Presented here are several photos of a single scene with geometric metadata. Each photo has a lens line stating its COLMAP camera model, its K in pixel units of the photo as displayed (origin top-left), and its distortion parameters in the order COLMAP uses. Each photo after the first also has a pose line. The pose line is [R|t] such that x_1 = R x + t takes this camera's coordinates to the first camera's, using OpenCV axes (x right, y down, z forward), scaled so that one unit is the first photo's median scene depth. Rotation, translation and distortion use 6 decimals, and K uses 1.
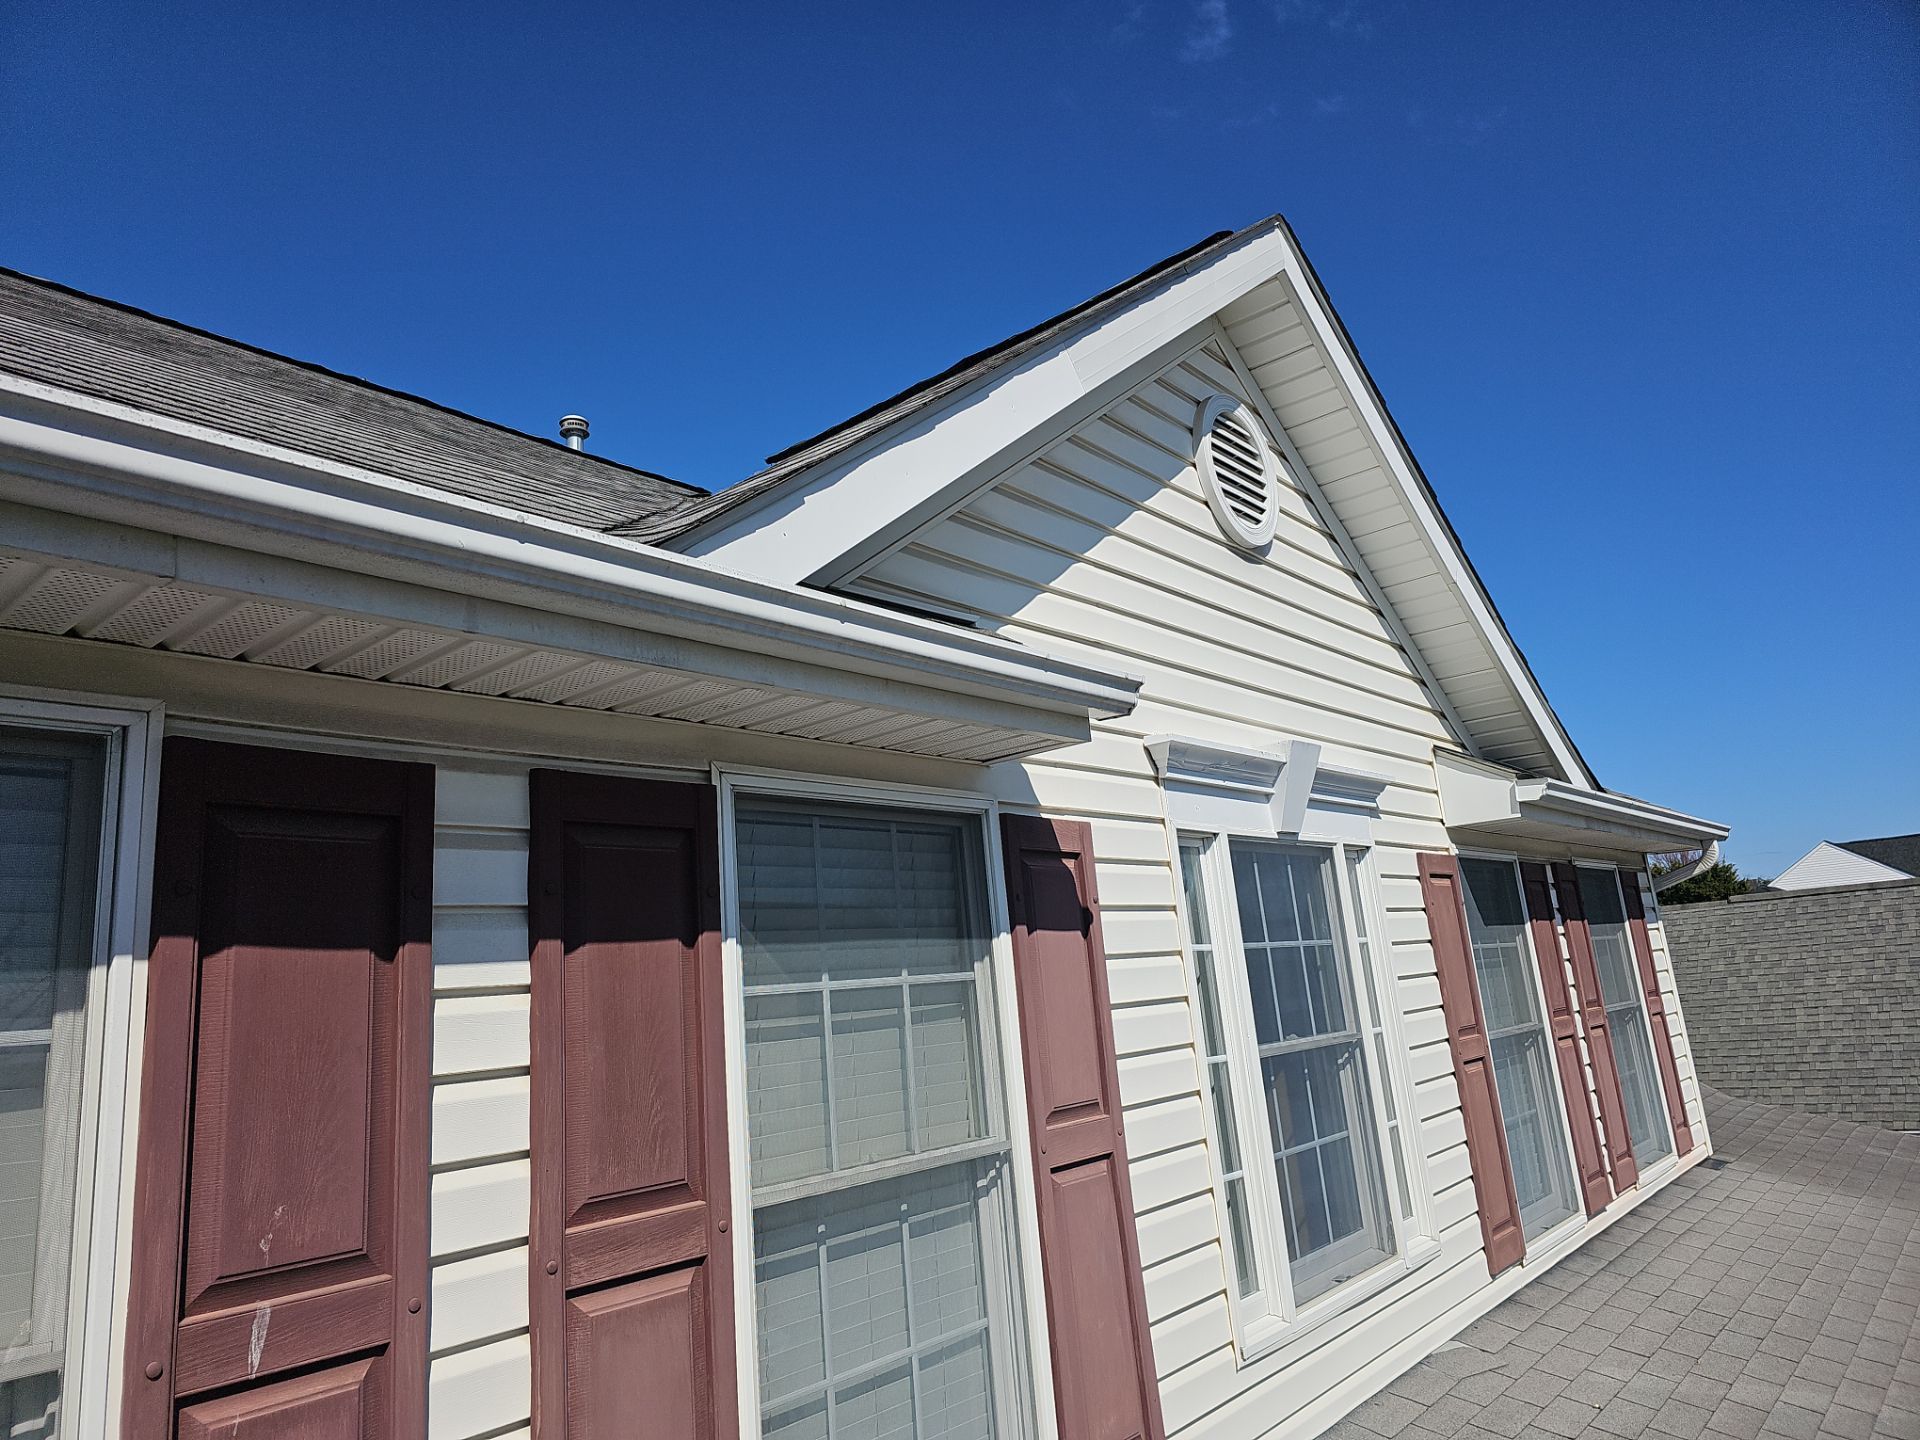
lens RADIAL K [[1268.2, 0, 914.6], [0, 1268.2, 711.3], [0, 0, 1]] dist [0.050575, -0.045897]
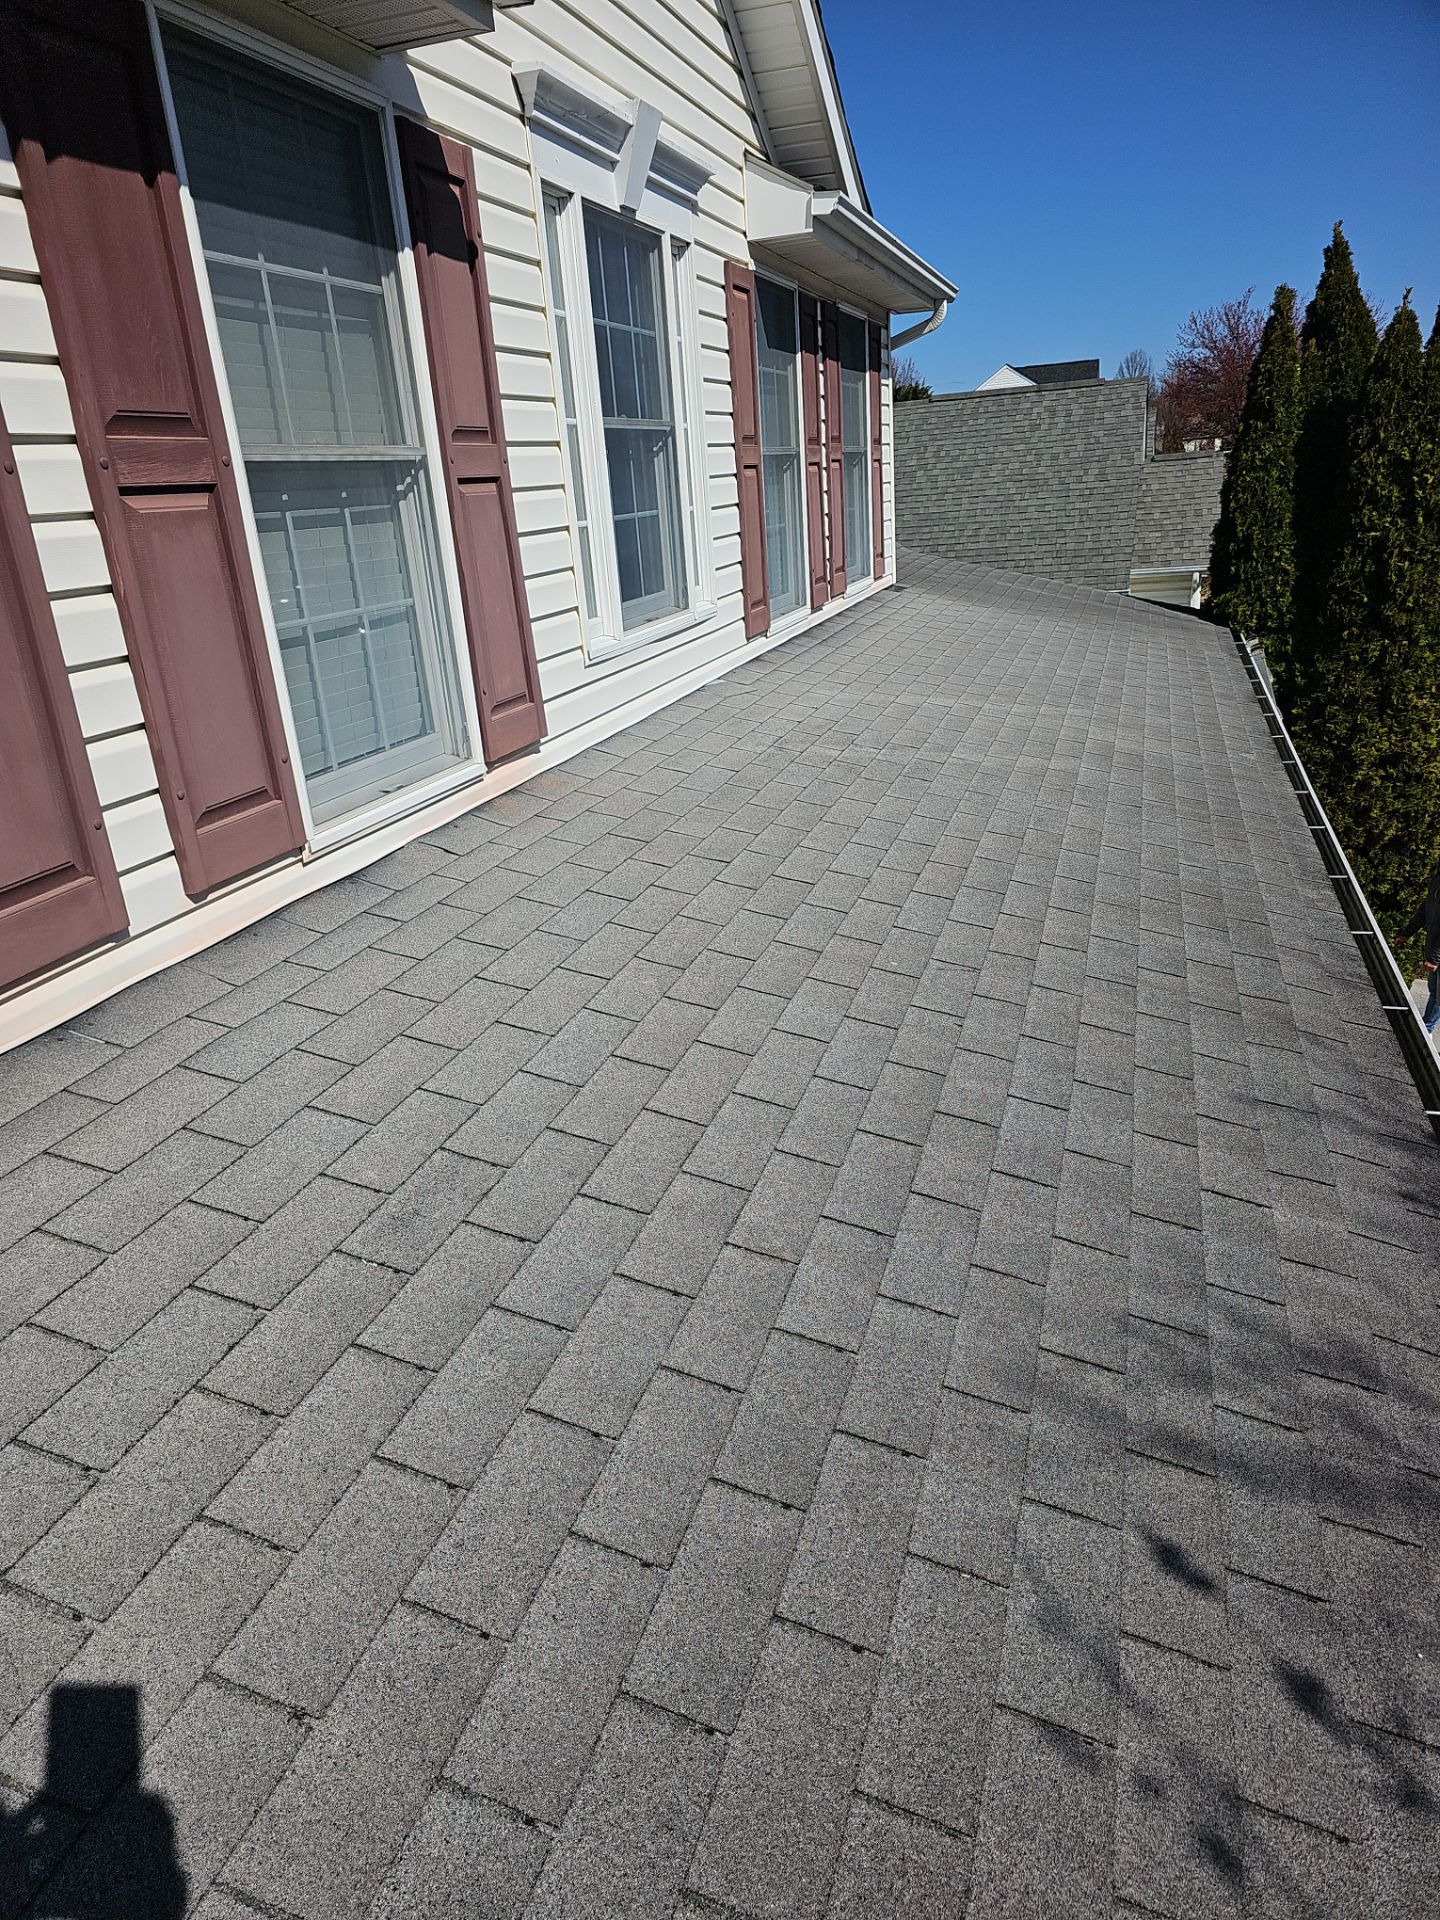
lens RADIAL K [[1268.2, 0, 718.0], [0, 1268.2, 963.9], [0, 0, 1]] dist [0.050575, -0.045897]
pose [[0.915037, -0.130290, 0.381749, -0.132667], [-0.092575, 0.853305, 0.513128, 0.082365], [-0.392603, -0.504872, 0.768744, -0.165549]]
